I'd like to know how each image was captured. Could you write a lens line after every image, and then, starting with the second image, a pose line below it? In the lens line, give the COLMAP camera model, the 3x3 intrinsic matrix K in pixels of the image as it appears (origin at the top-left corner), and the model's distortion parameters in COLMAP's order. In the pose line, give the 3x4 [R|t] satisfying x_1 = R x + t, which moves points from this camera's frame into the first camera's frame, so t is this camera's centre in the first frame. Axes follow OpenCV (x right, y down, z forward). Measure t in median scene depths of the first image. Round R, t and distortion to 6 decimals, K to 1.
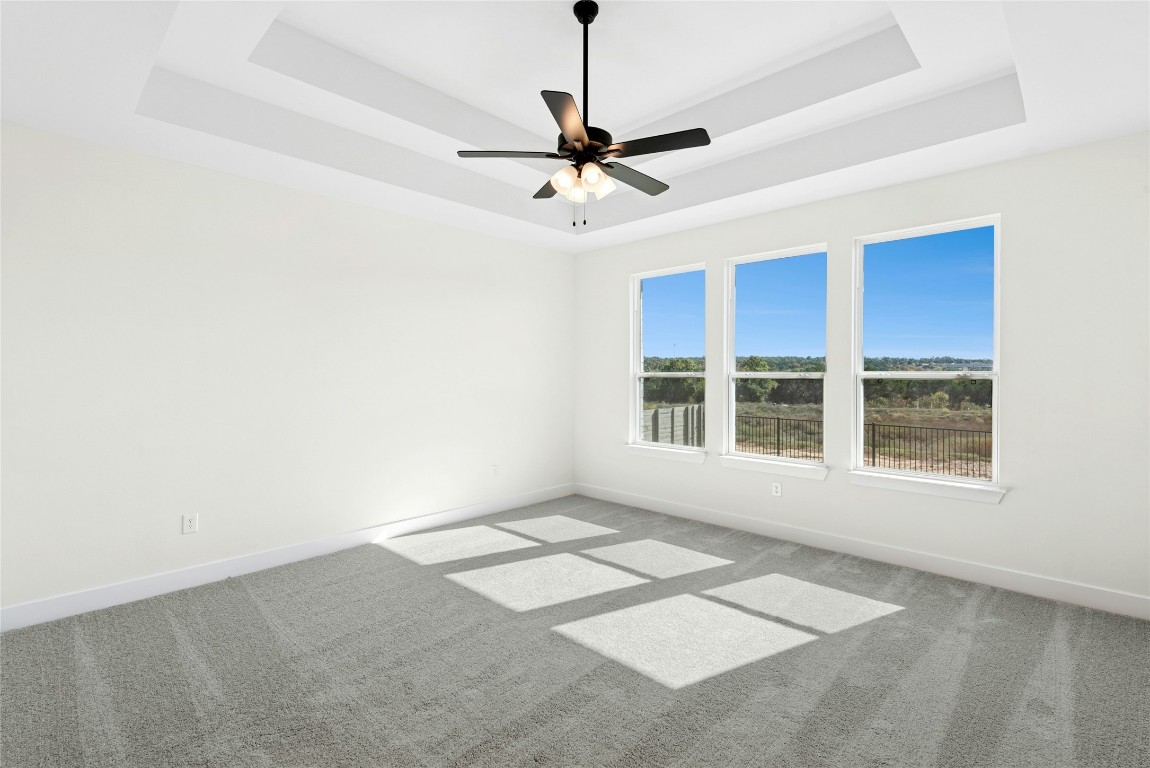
lens RADIAL K [[499.6, 0, 576.6], [0, 499.6, 376.8], [0, 0, 1]] dist [0.004655, -0.003194]
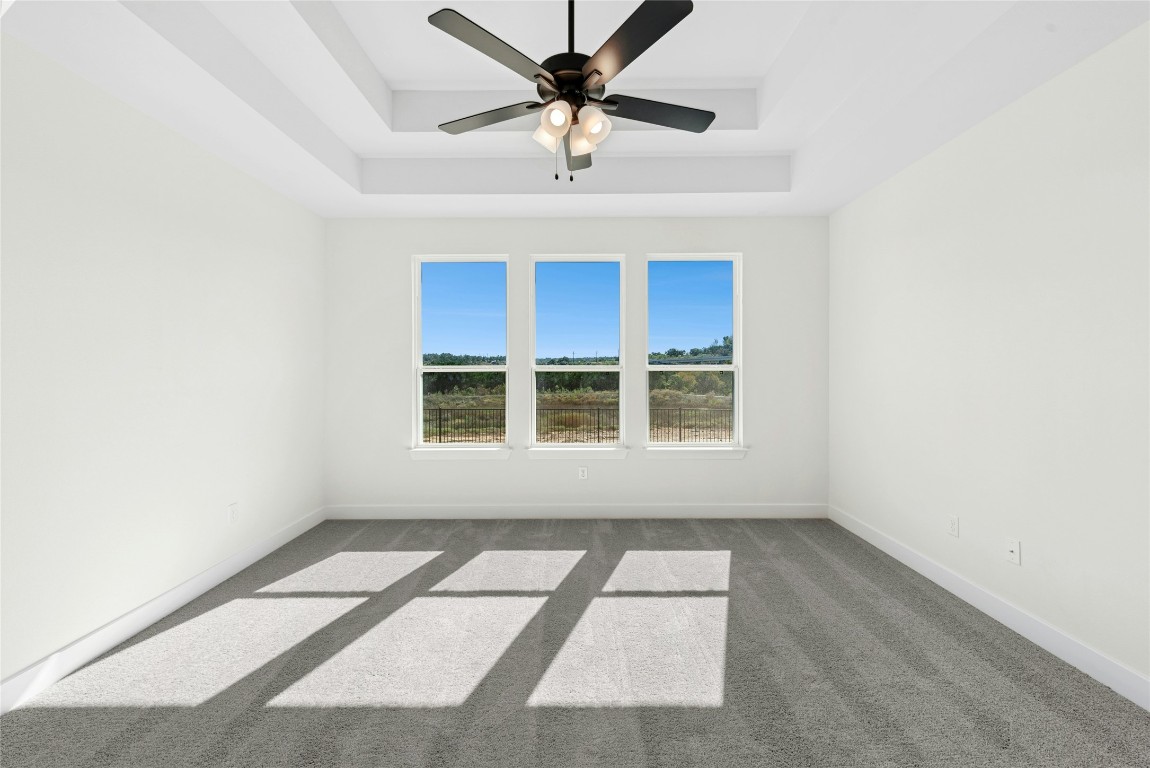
lens RADIAL K [[460.7, 0, 573.3], [0, 460.7, 367.6], [0, 0, 1]] dist [0.013469, -0.005848]
pose [[0.740374, -0.003023, 0.672189, -0.315179], [0.007866, 0.999960, -0.004167, -0.001093], [-0.672150, 0.008373, 0.740368, 0.292591]]
